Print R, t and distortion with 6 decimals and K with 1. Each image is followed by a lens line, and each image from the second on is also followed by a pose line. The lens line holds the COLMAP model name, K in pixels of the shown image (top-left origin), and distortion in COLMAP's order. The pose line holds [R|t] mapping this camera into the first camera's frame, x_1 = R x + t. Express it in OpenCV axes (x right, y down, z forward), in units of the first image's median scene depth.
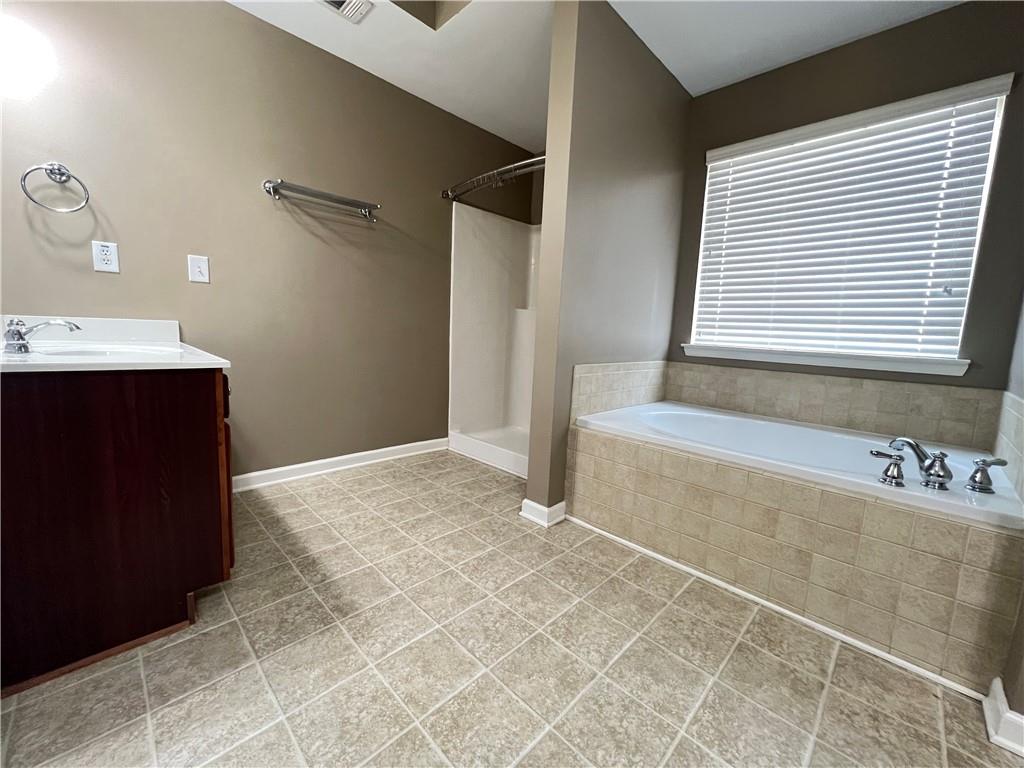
lens RADIAL K [[409.8, 0, 512.0], [0, 409.8, 384.0], [0, 0, 1]] dist [-0.000877, 0.000463]
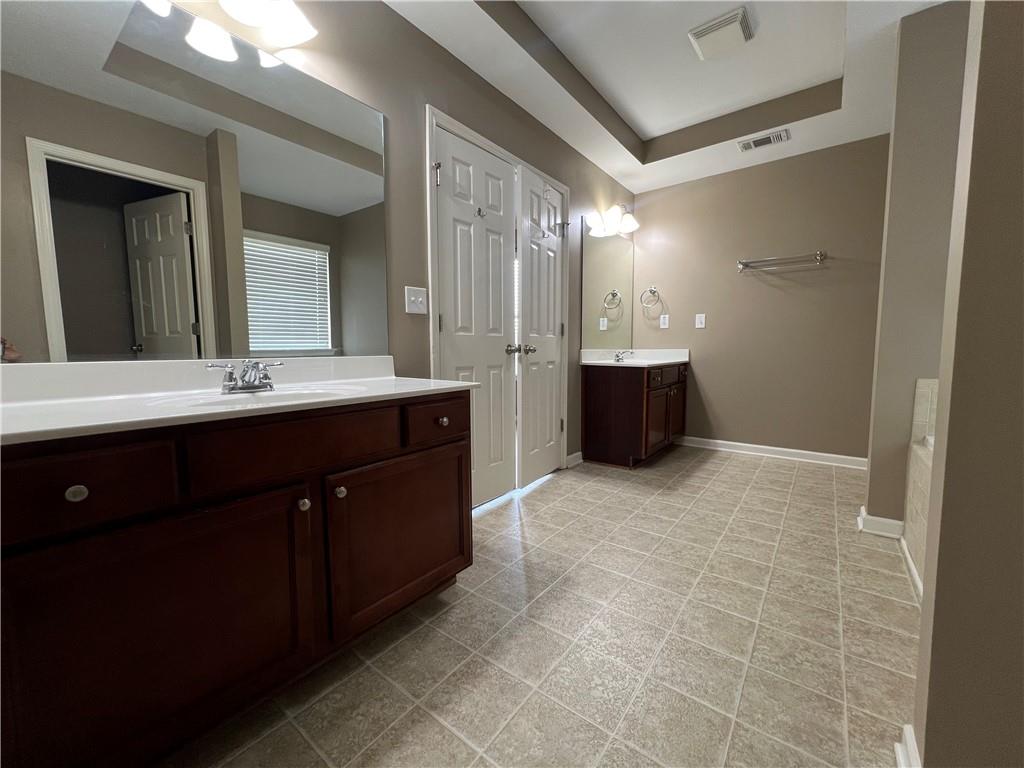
lens RADIAL K [[409.8, 0, 512.0], [0, 409.8, 384.0], [0, 0, 1]] dist [-0.000877, 0.000463]
pose [[0.125072, 0.044526, -0.991148, 1.157065], [-0.120433, 0.992287, 0.029380, 0.060806], [0.984811, 0.115692, 0.129470, -0.067024]]
